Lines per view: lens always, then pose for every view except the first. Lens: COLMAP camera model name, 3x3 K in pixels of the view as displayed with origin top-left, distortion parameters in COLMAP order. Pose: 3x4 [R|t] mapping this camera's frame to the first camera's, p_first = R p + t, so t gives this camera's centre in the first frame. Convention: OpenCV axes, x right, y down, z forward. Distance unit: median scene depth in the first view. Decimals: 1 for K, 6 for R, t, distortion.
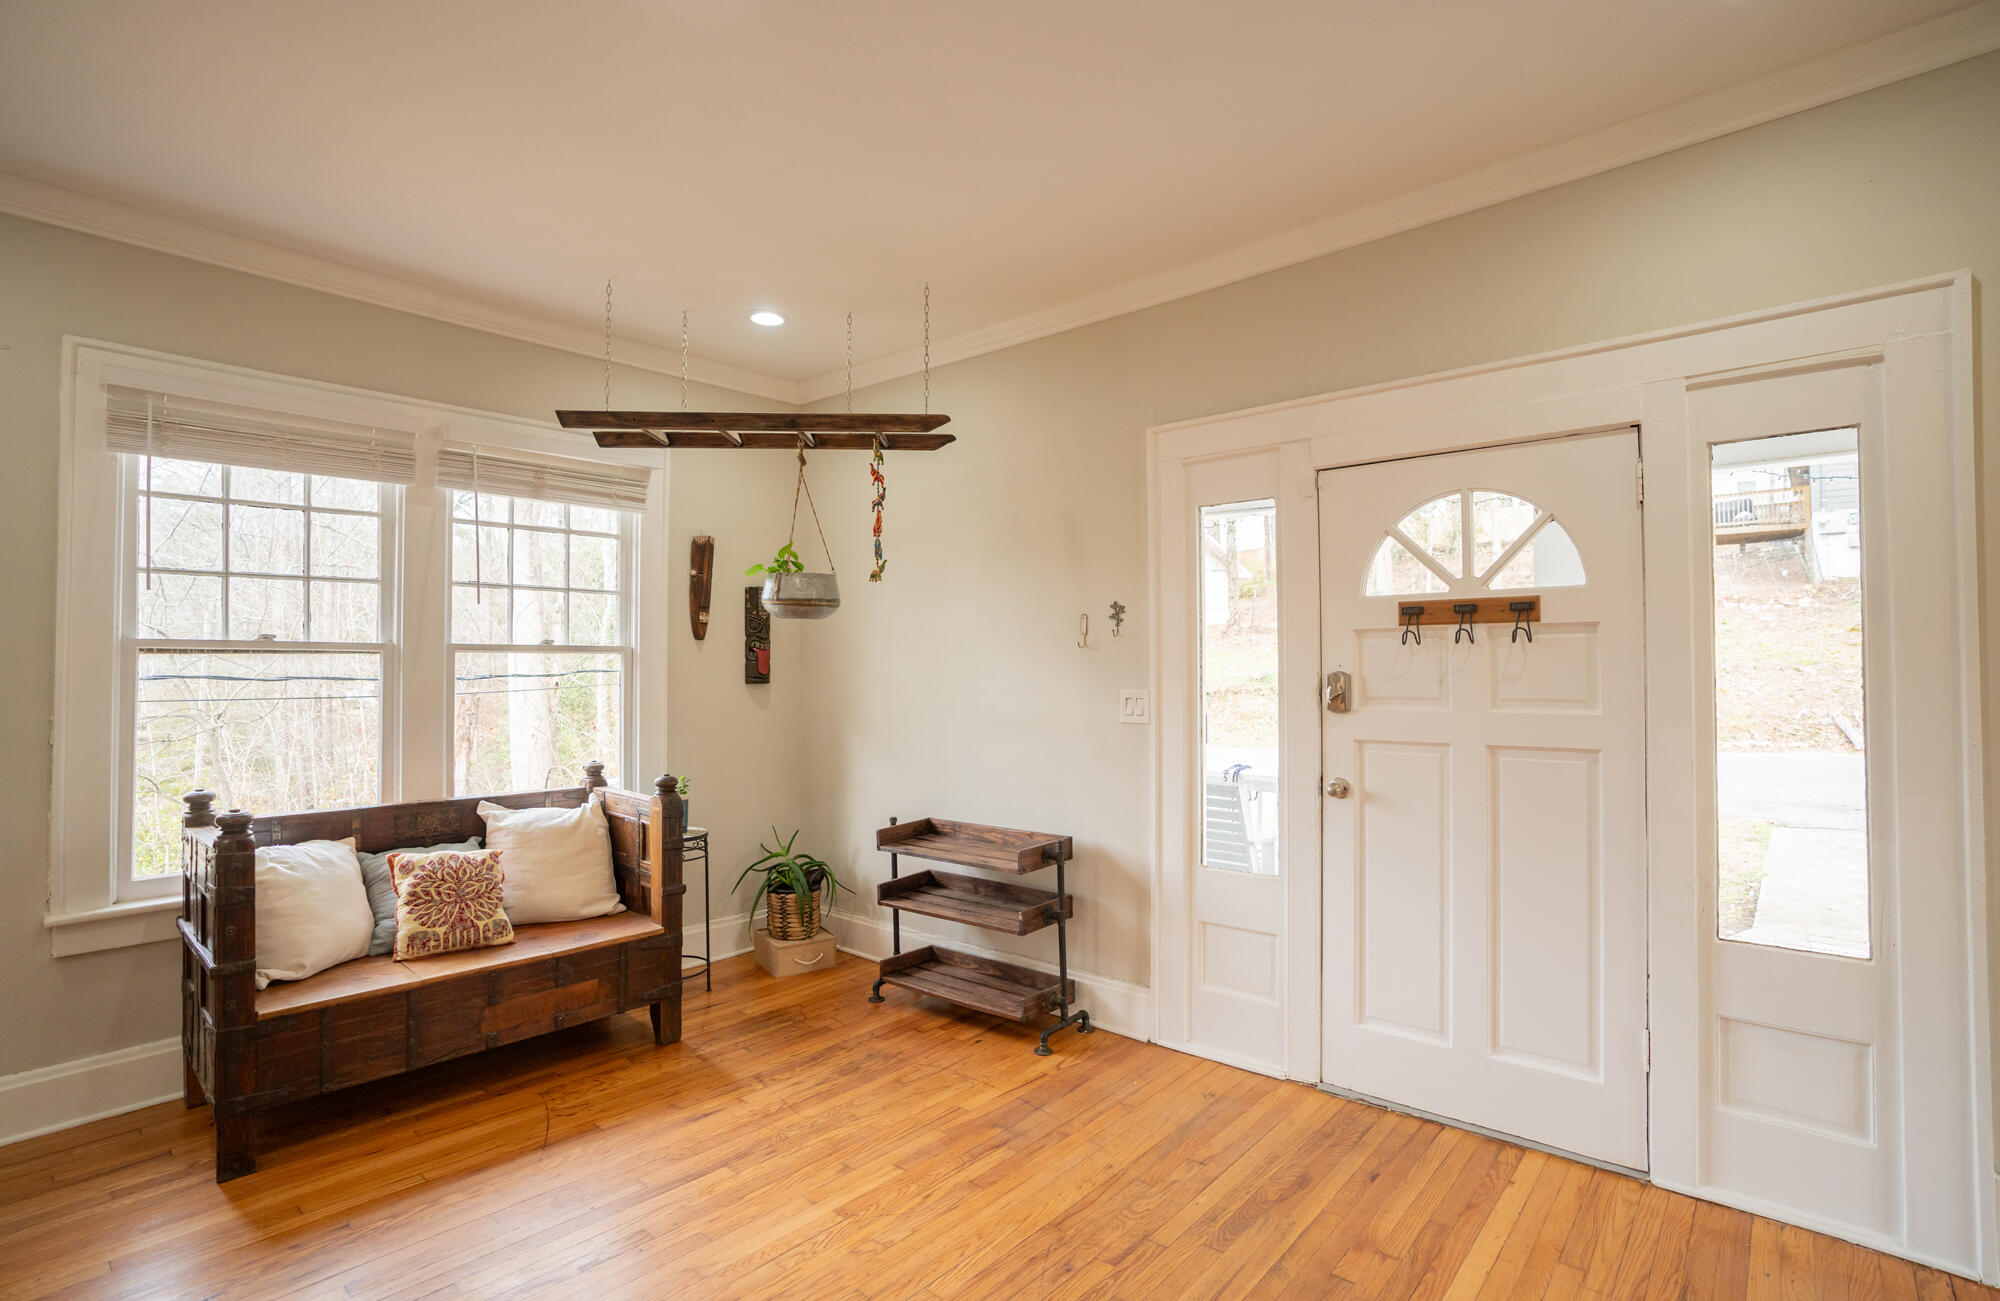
lens RADIAL K [[954.5, 0, 995.0], [0, 954.5, 653.6], [0, 0, 1]] dist [-0.029291, 0.000799]
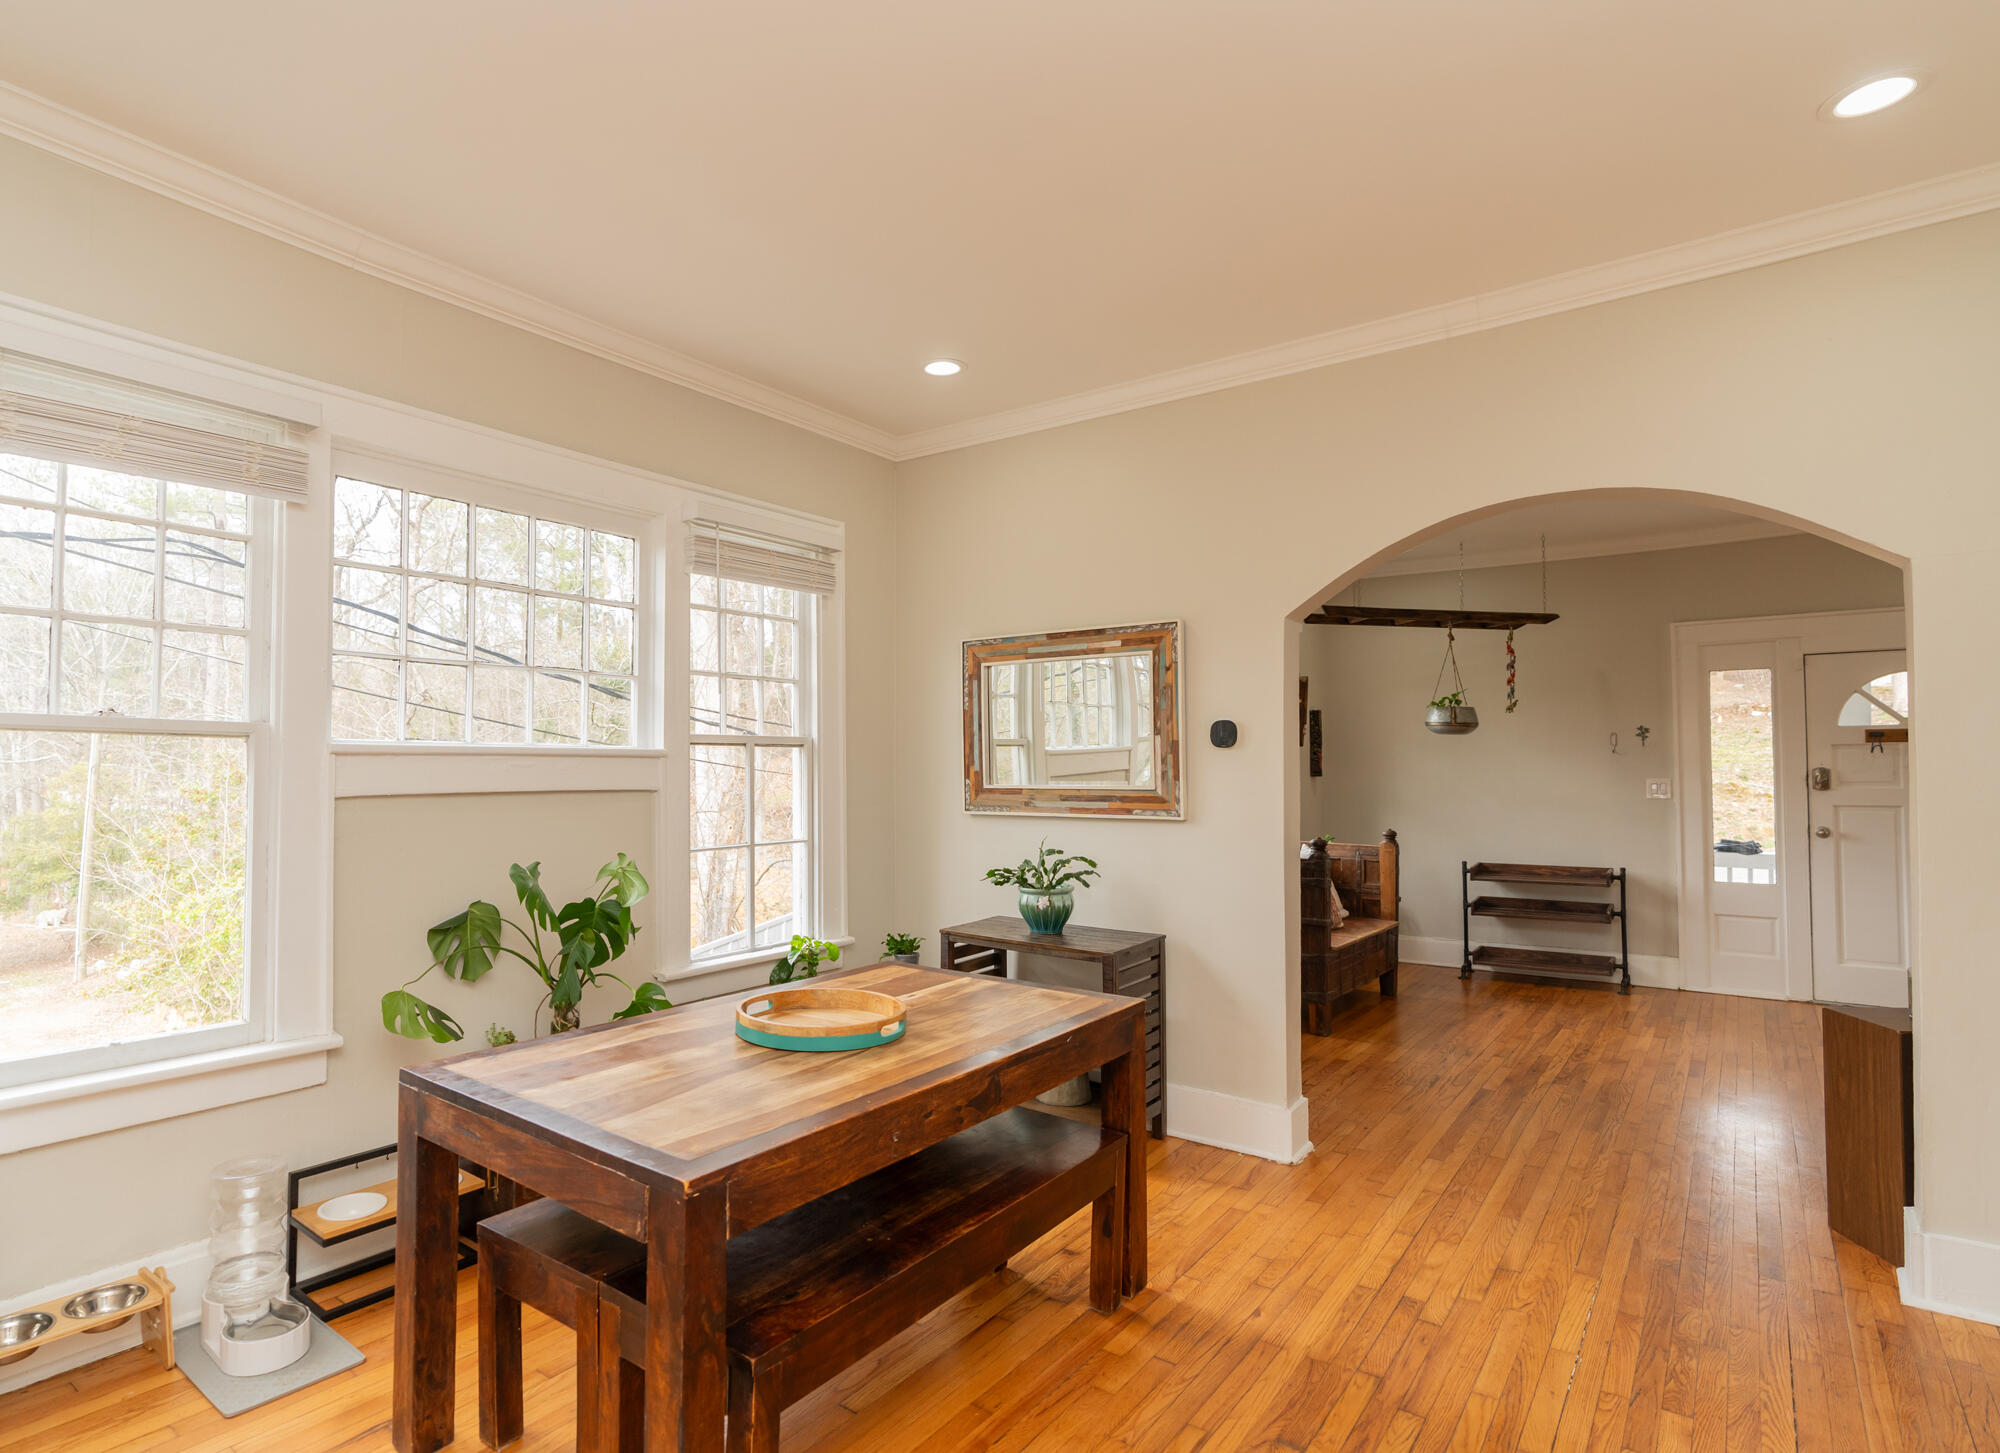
lens RADIAL K [[1047.2, 0, 925.2], [0, 1047.2, 734.0], [0, 0, 1]] dist [-0.011248, 0.002705]
pose [[0.998209, 0.005167, 0.059605, -1.397855], [-0.003384, 0.999545, -0.029986, 0.020200], [-0.059733, 0.029731, 0.997772, -0.832729]]
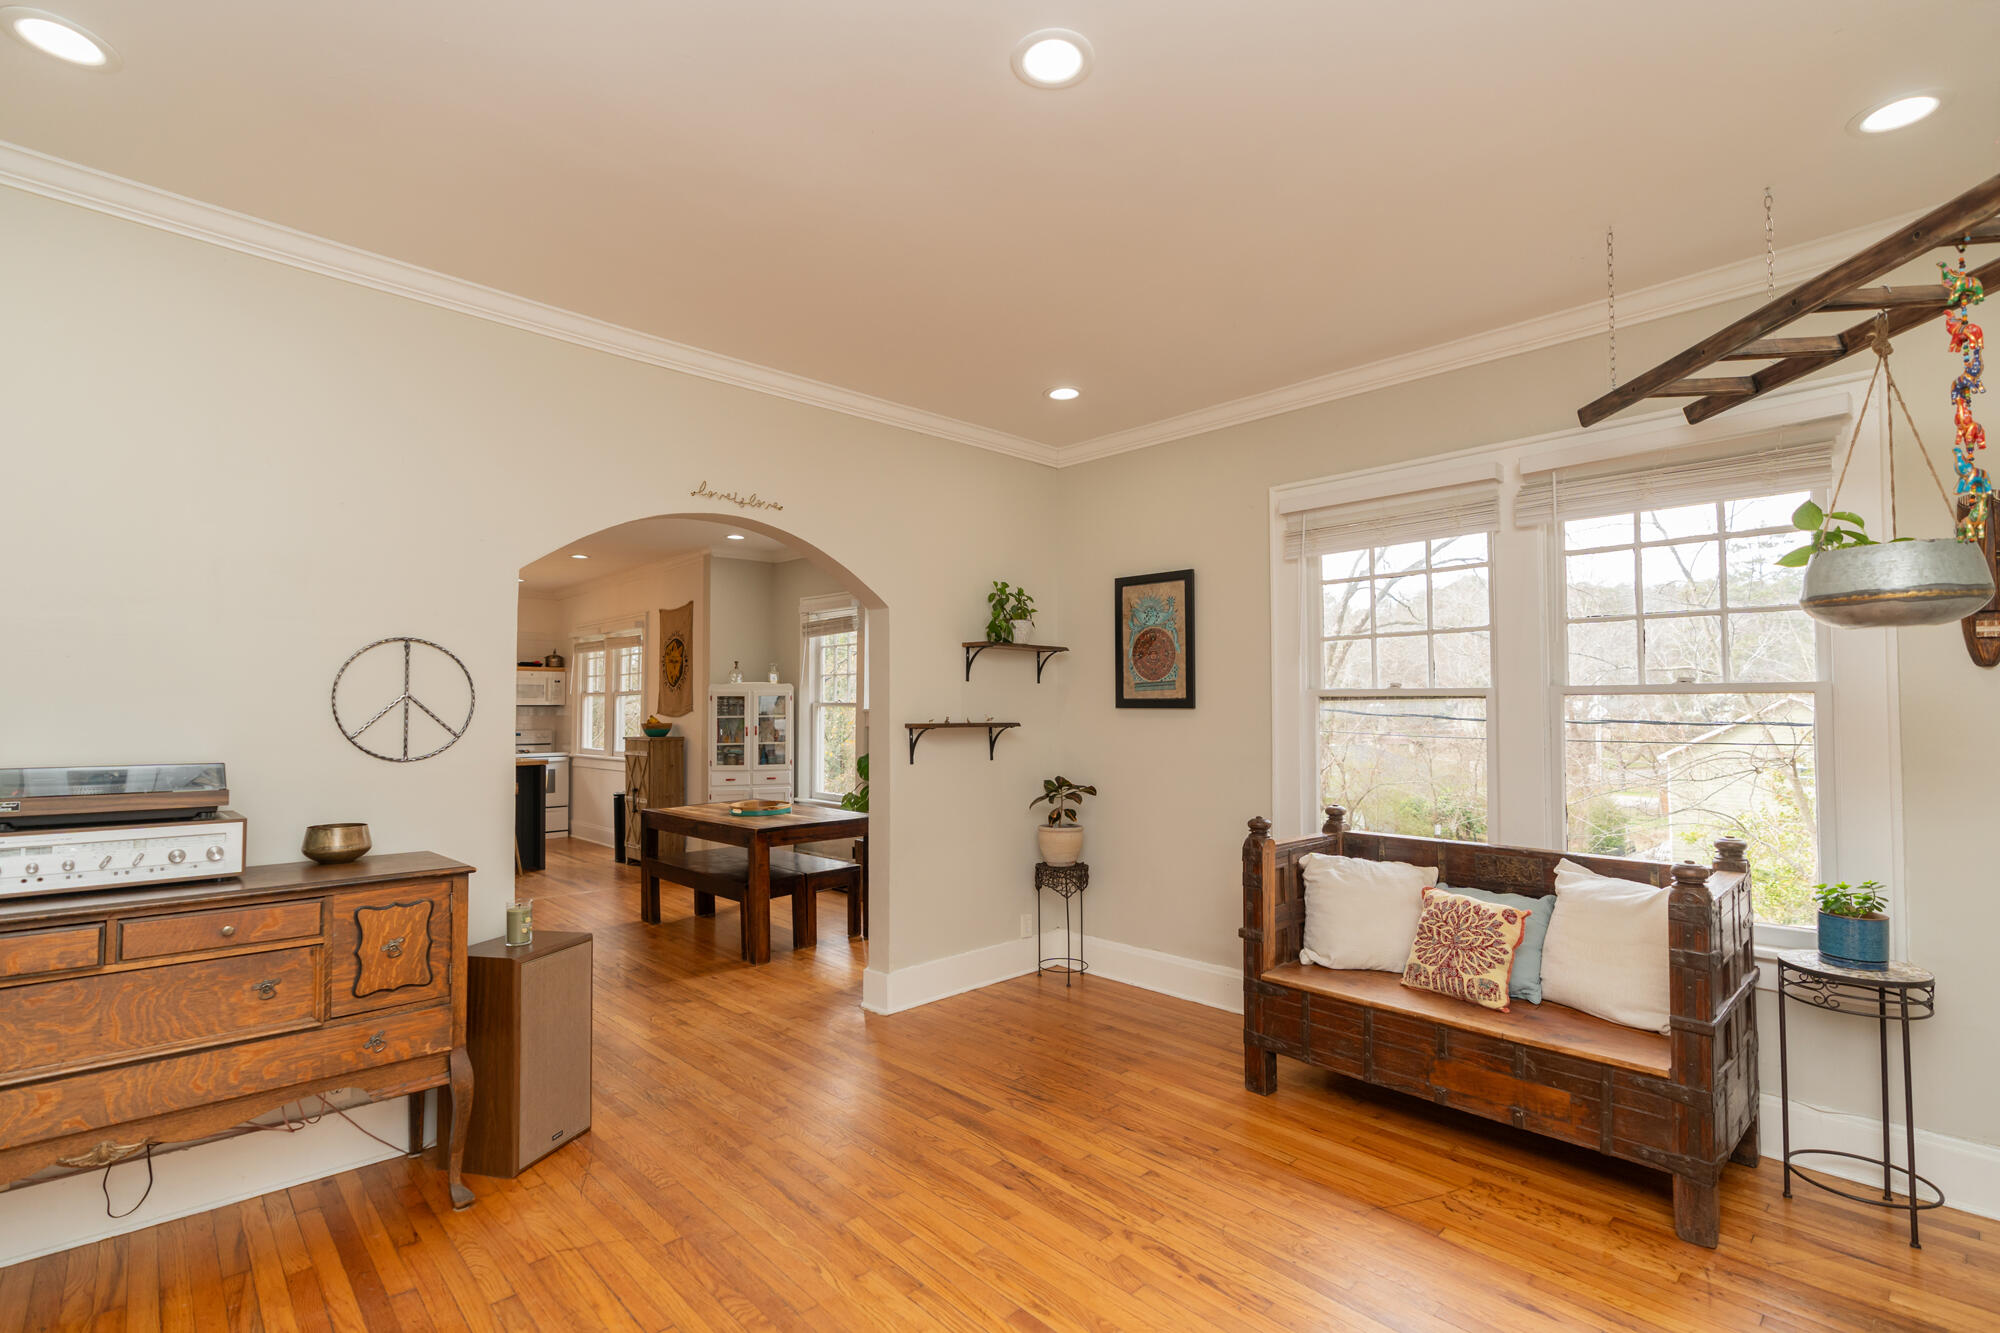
lens RADIAL K [[921.8, 0, 987.8], [0, 921.8, 677.3], [0, 0, 1]] dist [-0.006359, 0.002937]
pose [[-0.094325, -0.032228, -0.995020, 0.458674], [0.015047, 0.999316, -0.033793, 0.004428], [0.995428, -0.018160, -0.093776, 0.621225]]
